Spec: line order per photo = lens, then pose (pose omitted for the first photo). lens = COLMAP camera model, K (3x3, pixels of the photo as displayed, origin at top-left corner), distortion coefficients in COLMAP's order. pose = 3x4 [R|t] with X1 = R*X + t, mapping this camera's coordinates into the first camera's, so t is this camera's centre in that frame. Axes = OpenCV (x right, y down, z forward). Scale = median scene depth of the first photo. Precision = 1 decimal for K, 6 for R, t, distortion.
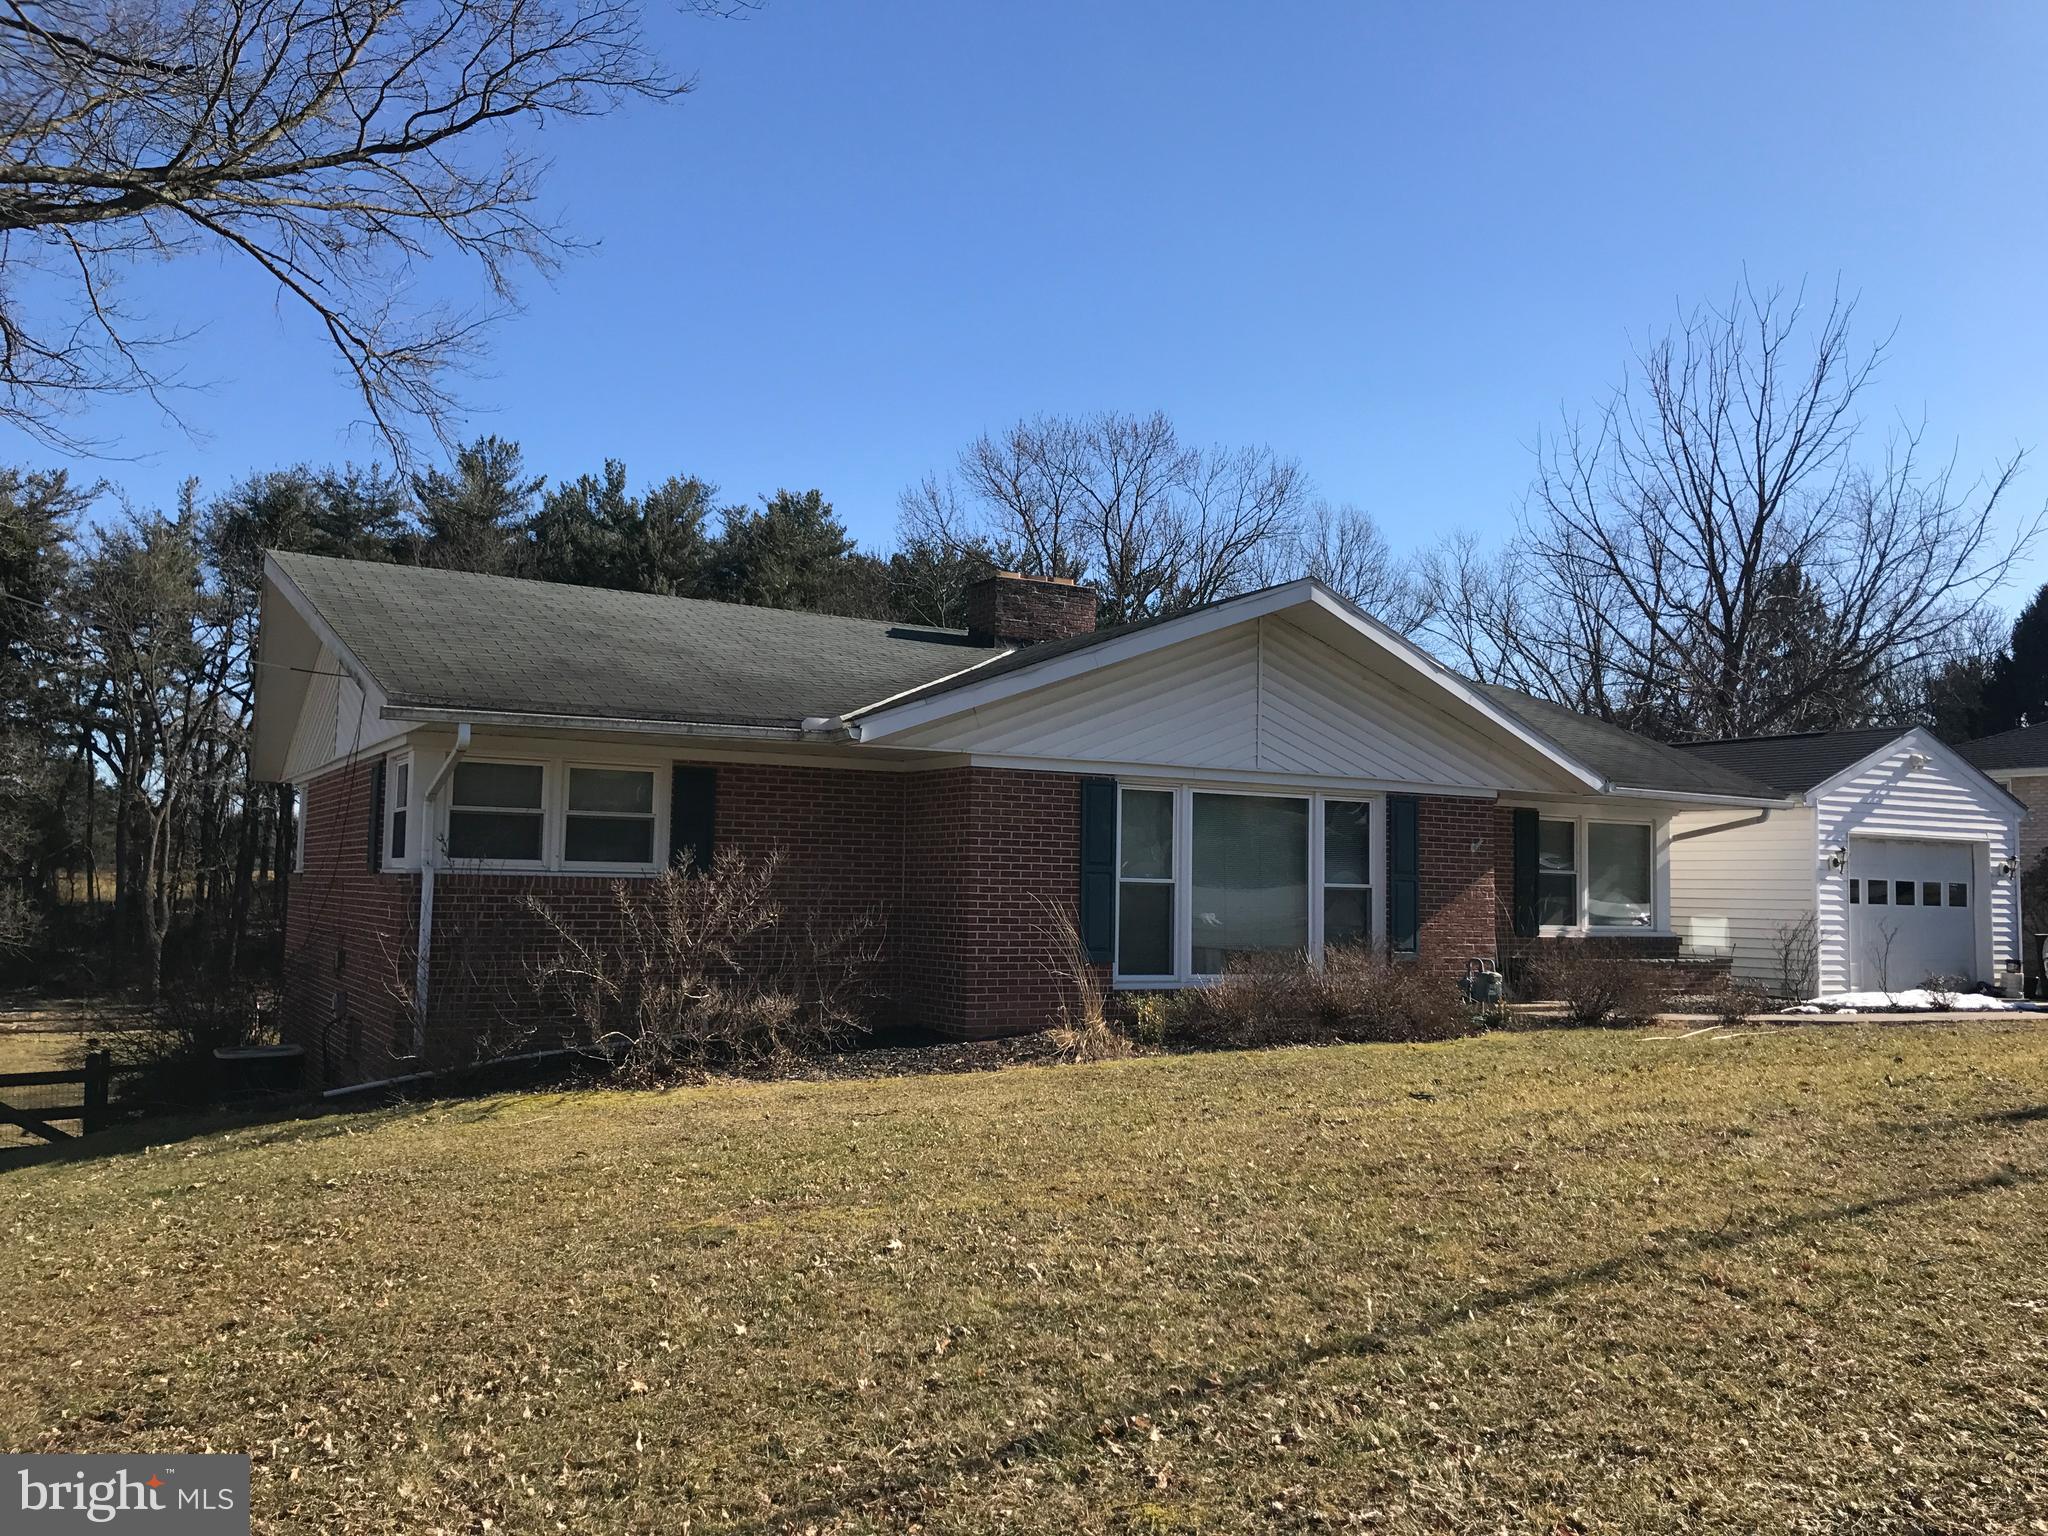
lens RADIAL K [[1686.9, 0, 1026.7], [0, 1686.9, 770.6], [0, 0, 1]] dist [0.028933, -0.027931]
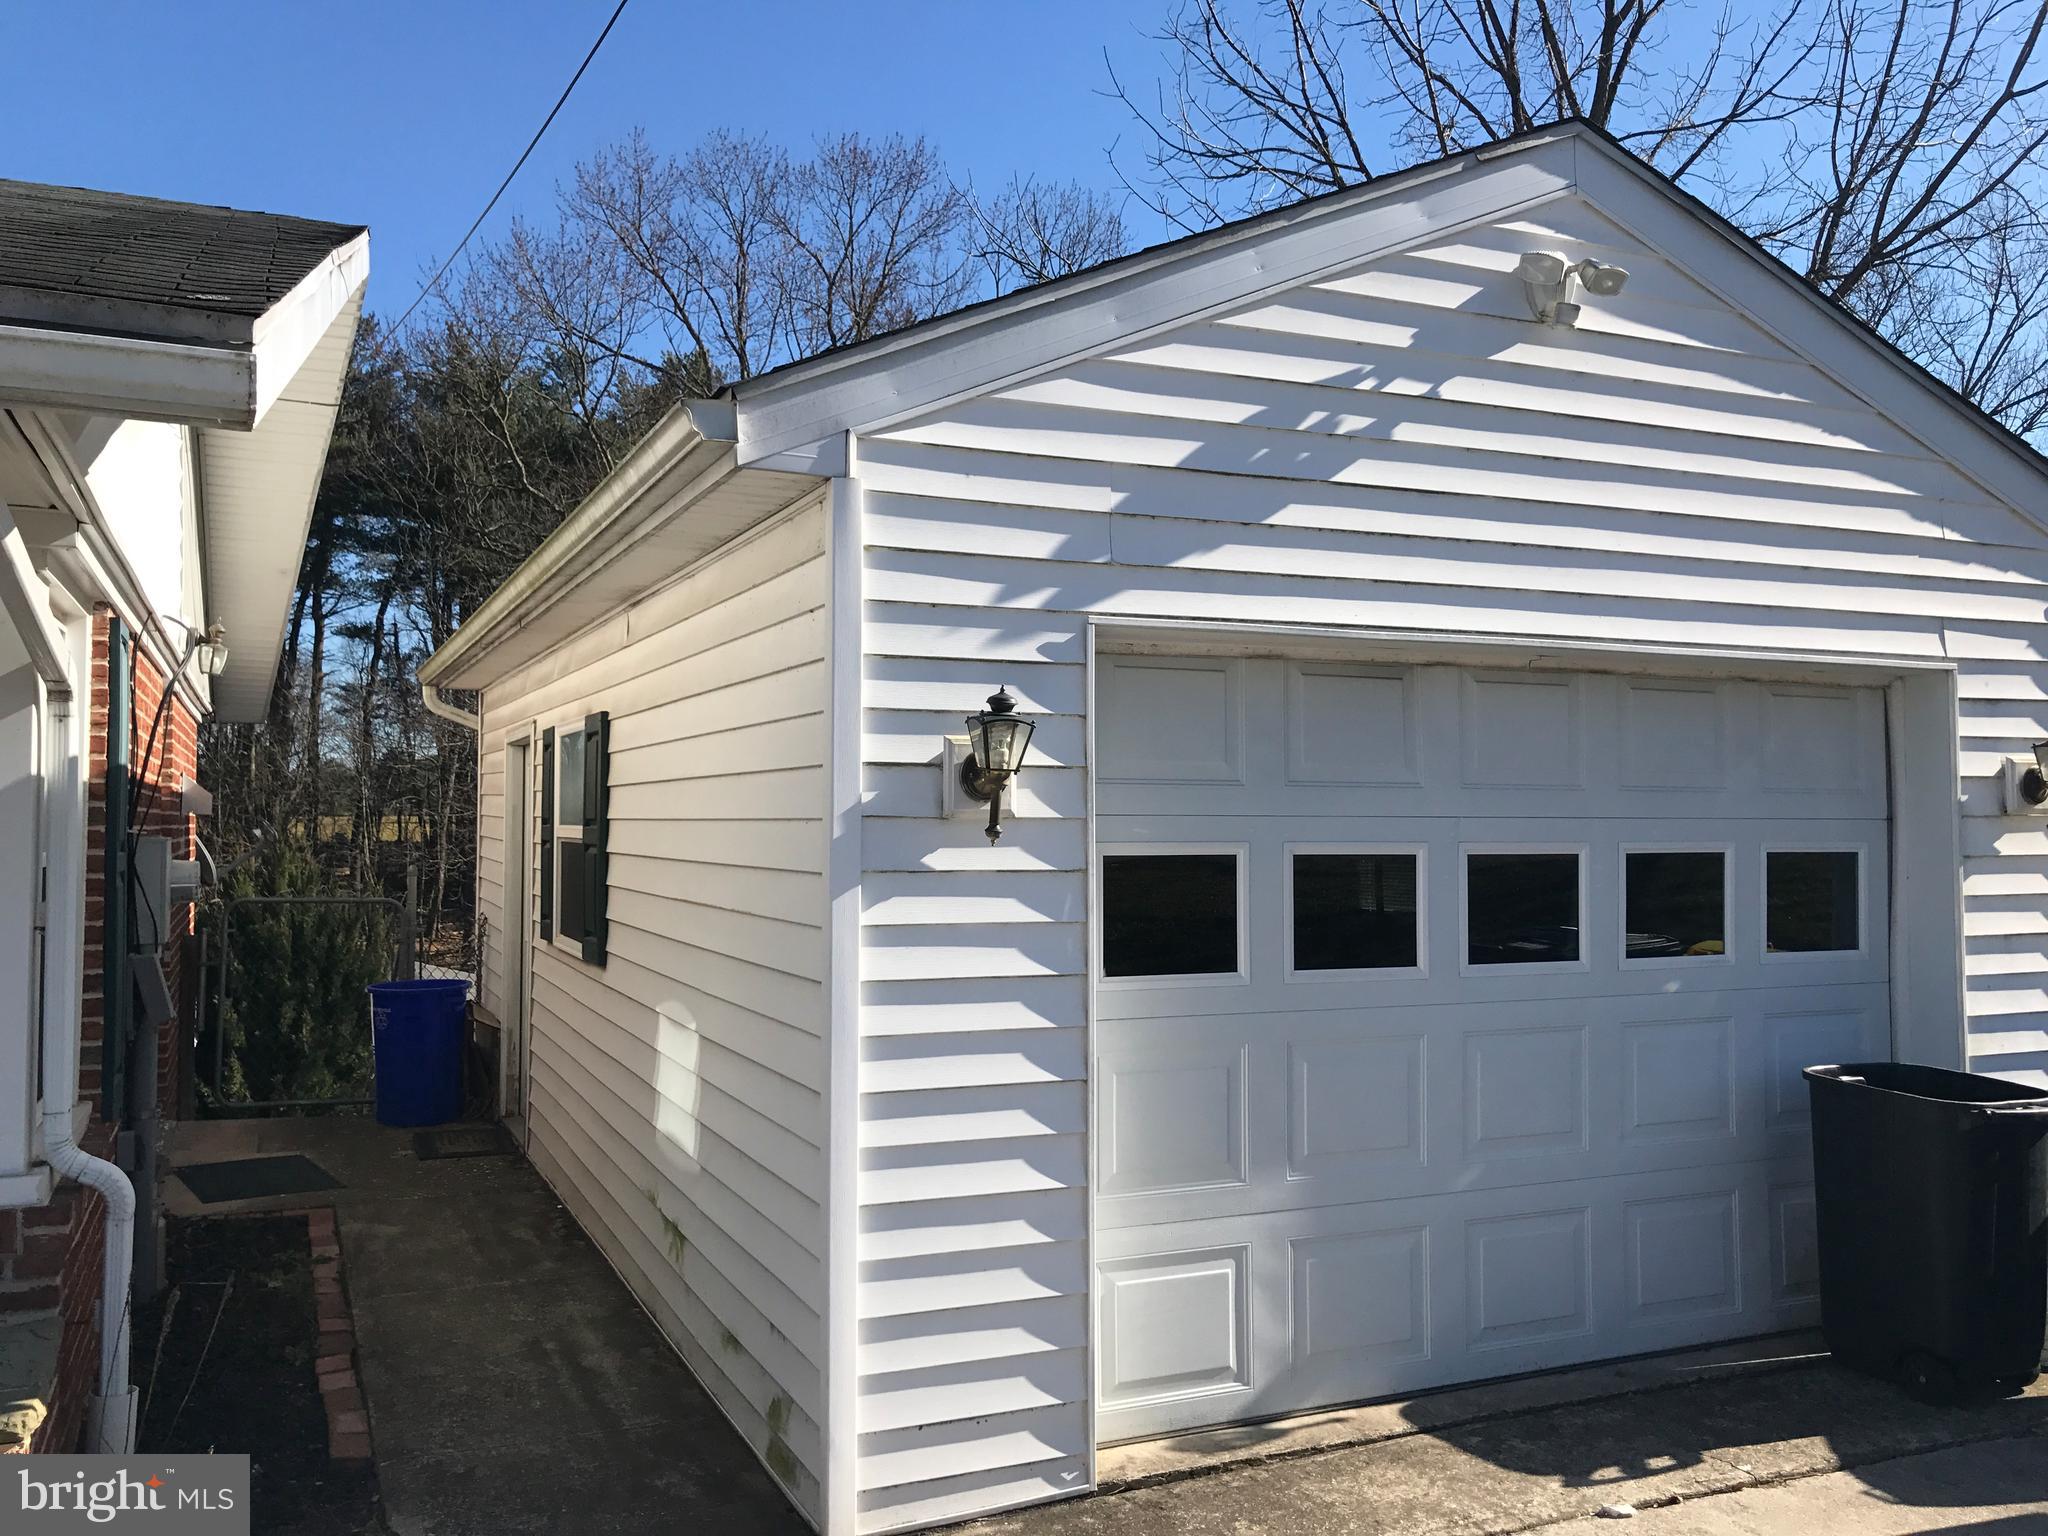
lens RADIAL K [[1686.9, 0, 1019.8], [0, 1686.9, 762.7], [0, 0, 1]] dist [0.028933, -0.027931]
pose [[0.994915, -0.019113, -0.098885, 0.480817], [0.023734, 0.998670, 0.045772, 0.042646], [0.097879, -0.047887, 0.994046, 0.786172]]
